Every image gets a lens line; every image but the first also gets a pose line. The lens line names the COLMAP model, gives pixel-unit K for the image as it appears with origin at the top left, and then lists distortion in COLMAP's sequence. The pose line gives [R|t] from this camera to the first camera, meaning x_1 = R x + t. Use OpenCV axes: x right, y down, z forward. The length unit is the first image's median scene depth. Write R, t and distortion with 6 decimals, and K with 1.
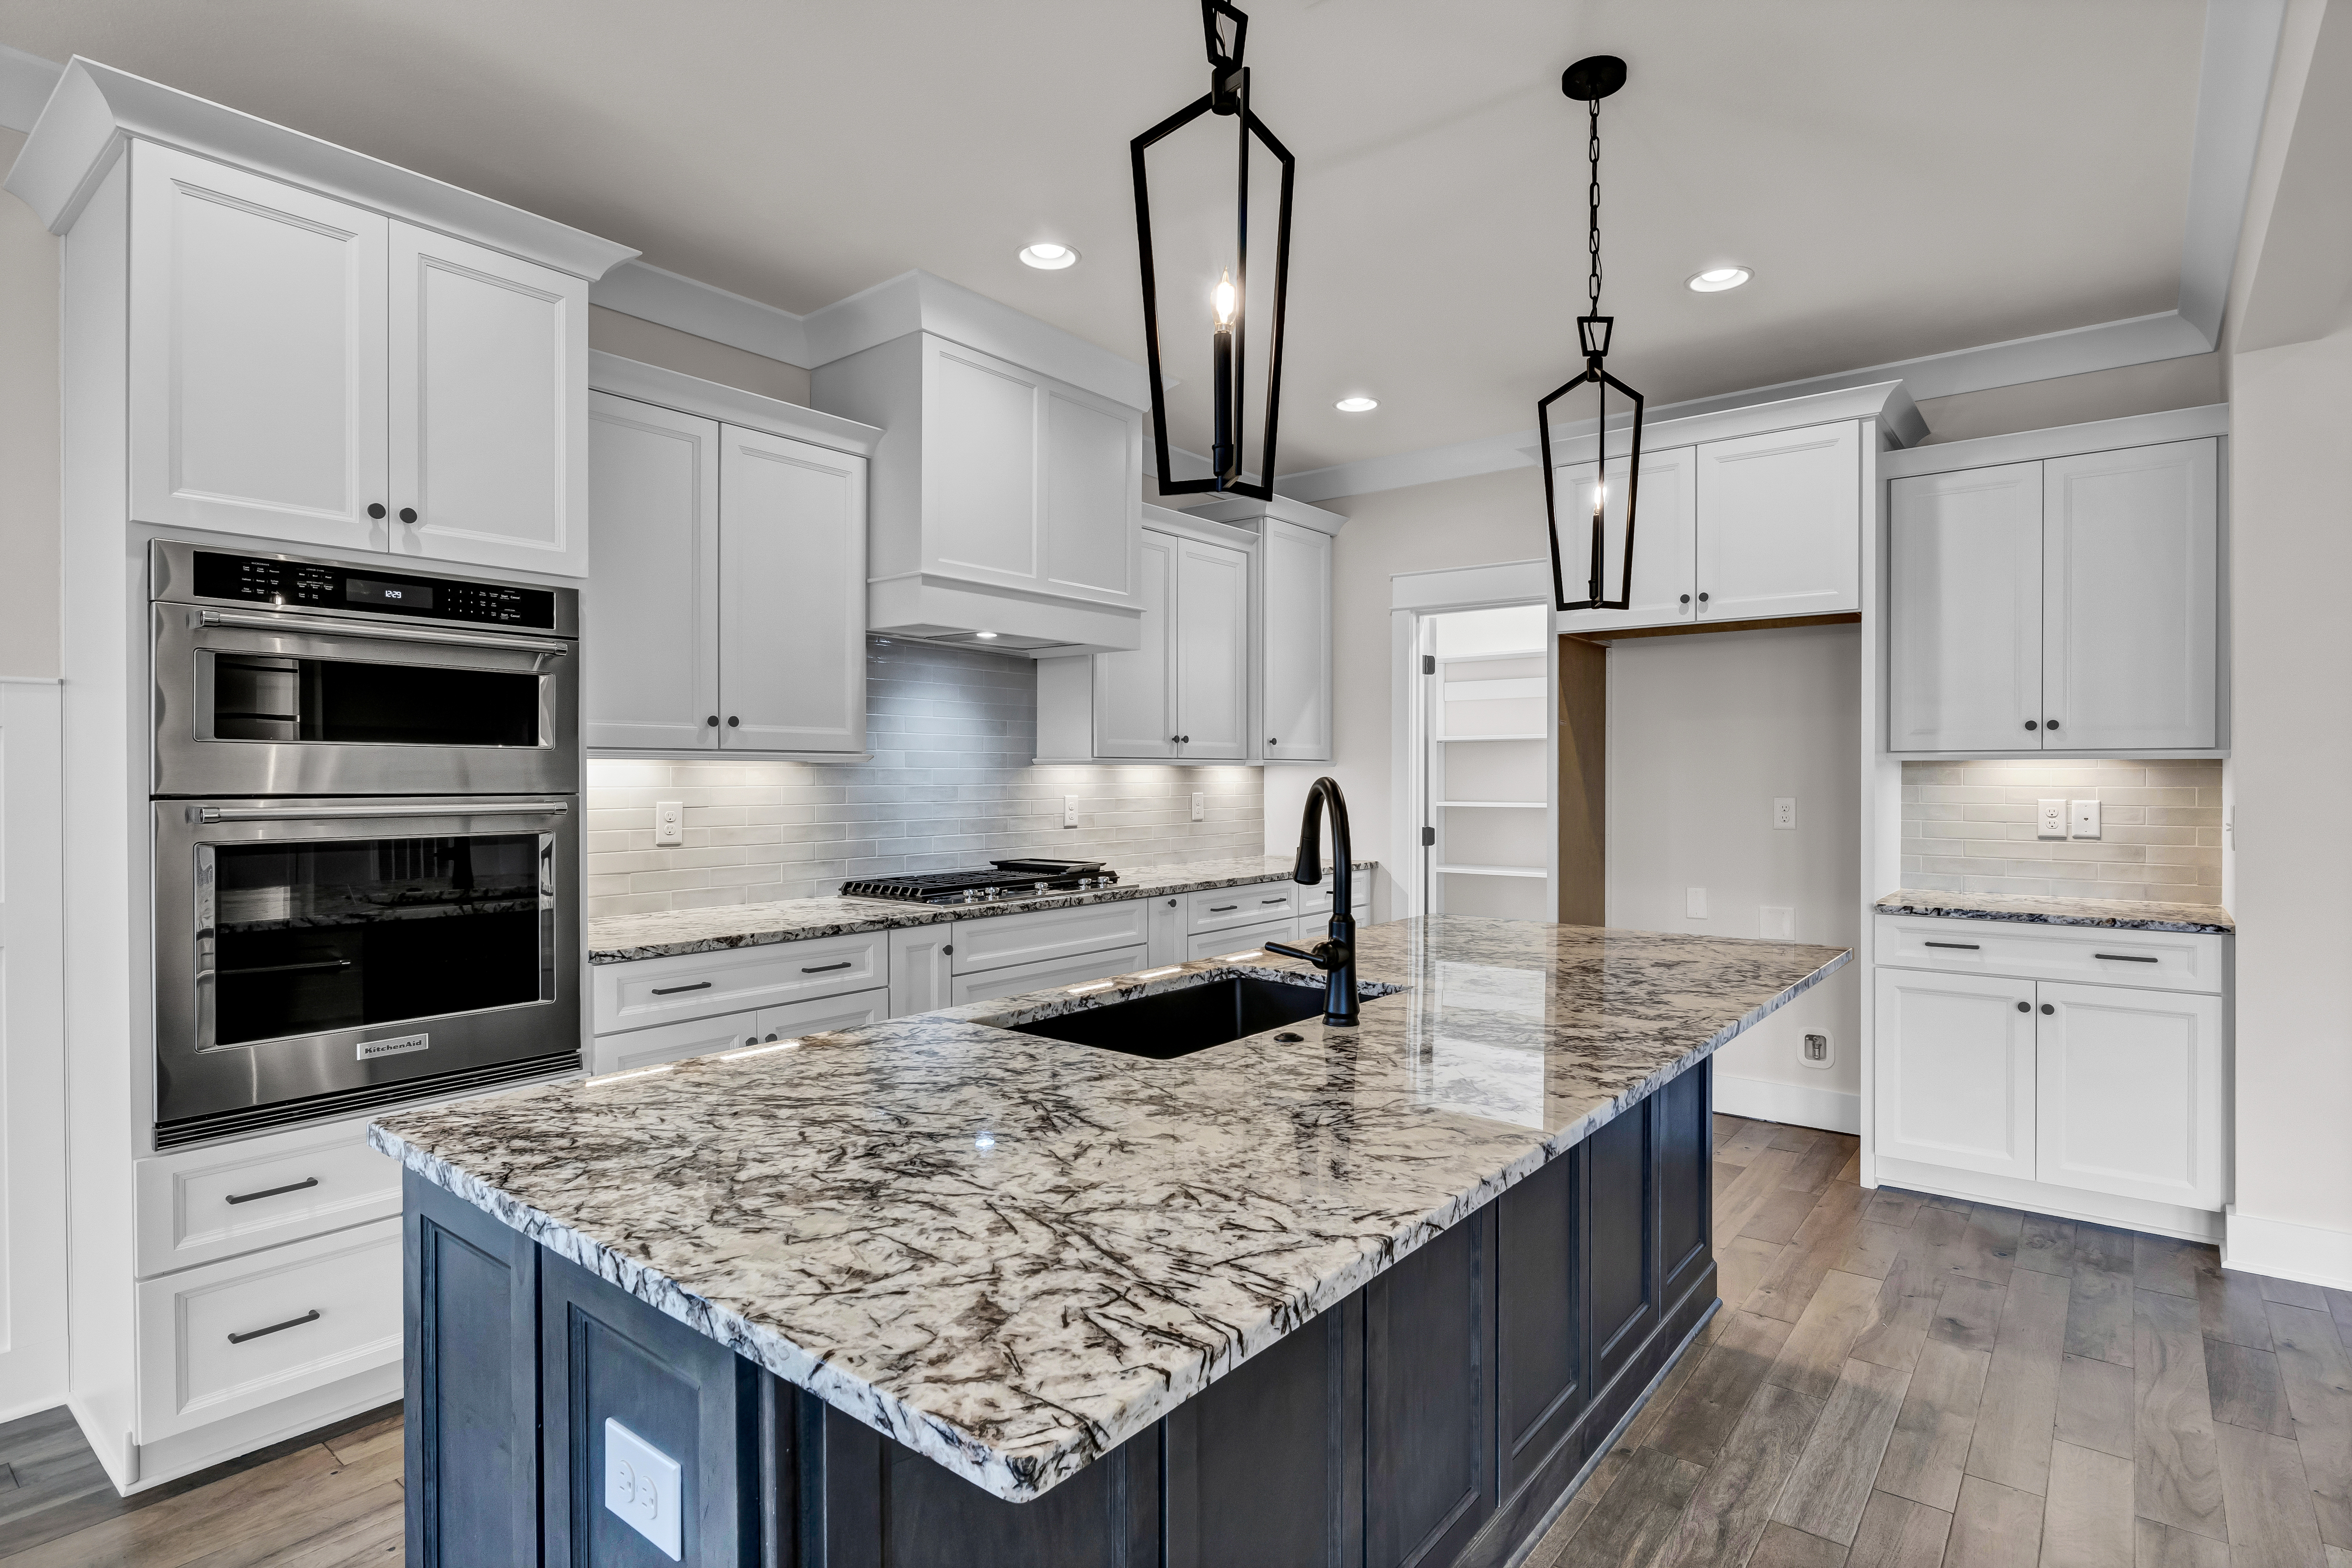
lens RADIAL K [[1205.3, 0, 1155.3], [0, 1205.3, 780.2], [0, 0, 1]] dist [-0.001576, -0.000434]
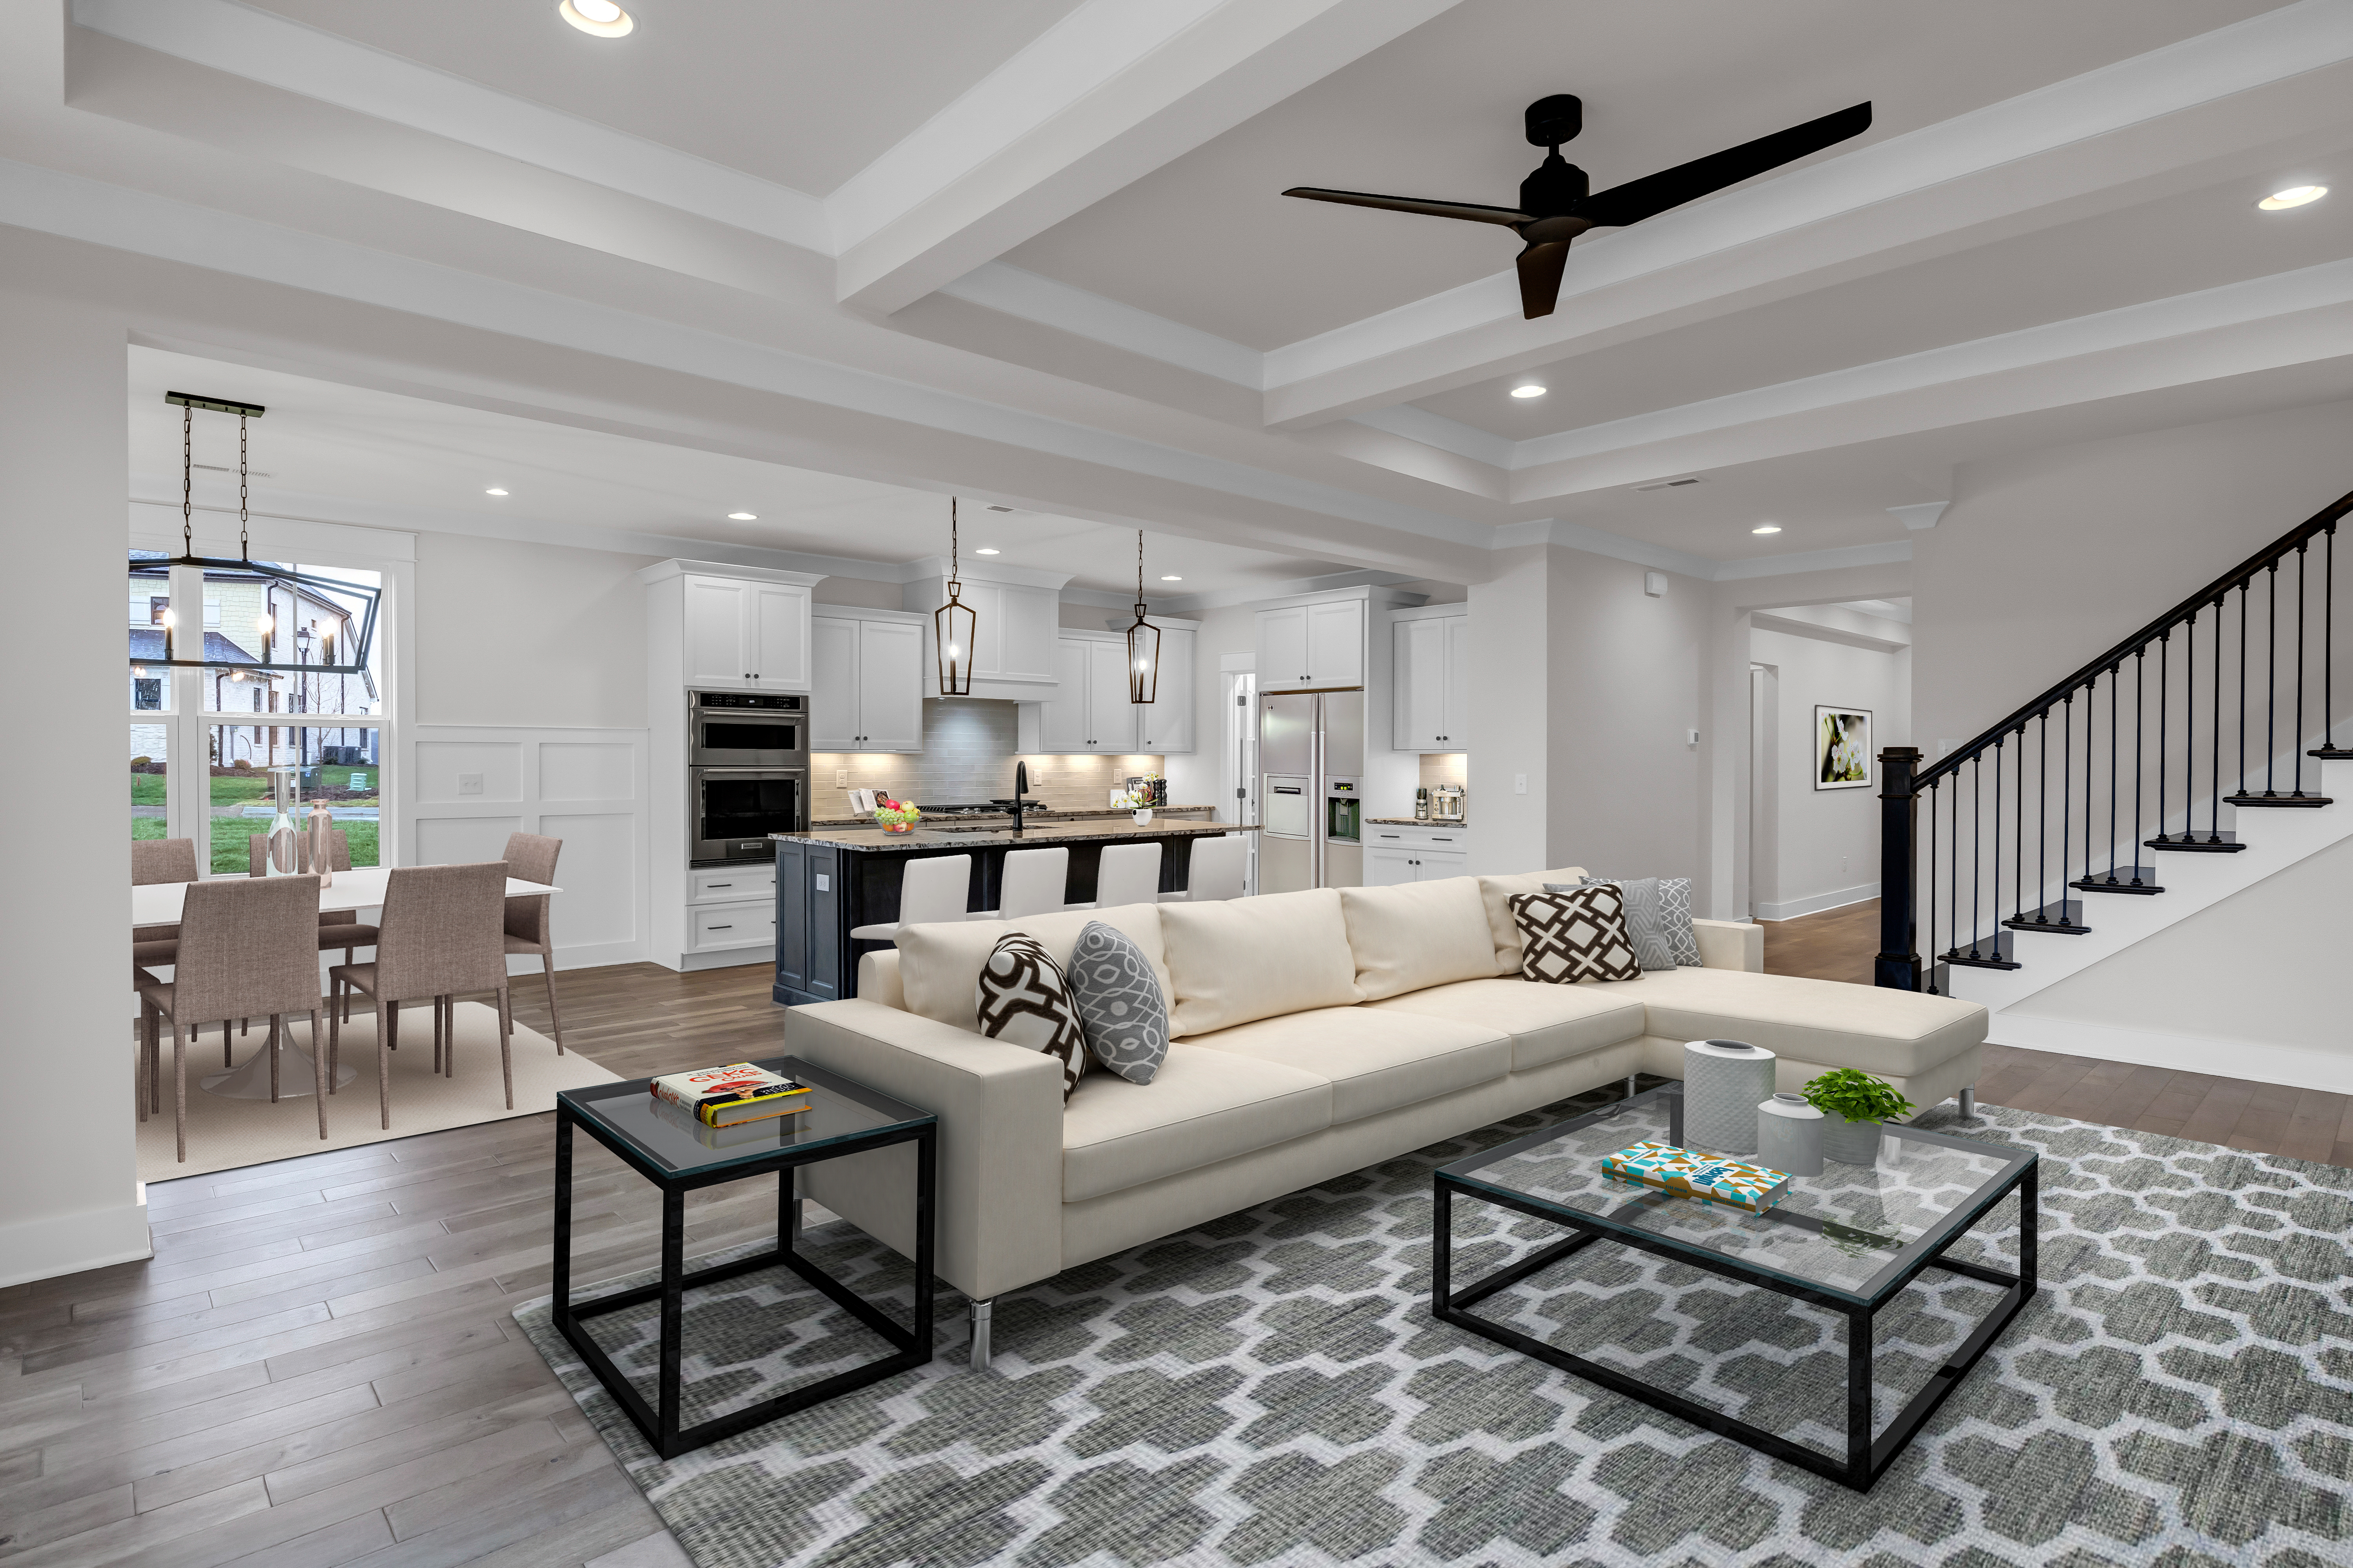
lens RADIAL K [[1205.8, 0, 1192.1], [0, 1205.8, 778.4], [0, 0, 1]] dist [-0.001576, -0.000434]
pose [[0.989803, 0.005547, -0.142338, 0.645218], [-0.003922, 0.999924, 0.011695, 0.003094], [0.142392, -0.011018, 0.989749, -1.322885]]
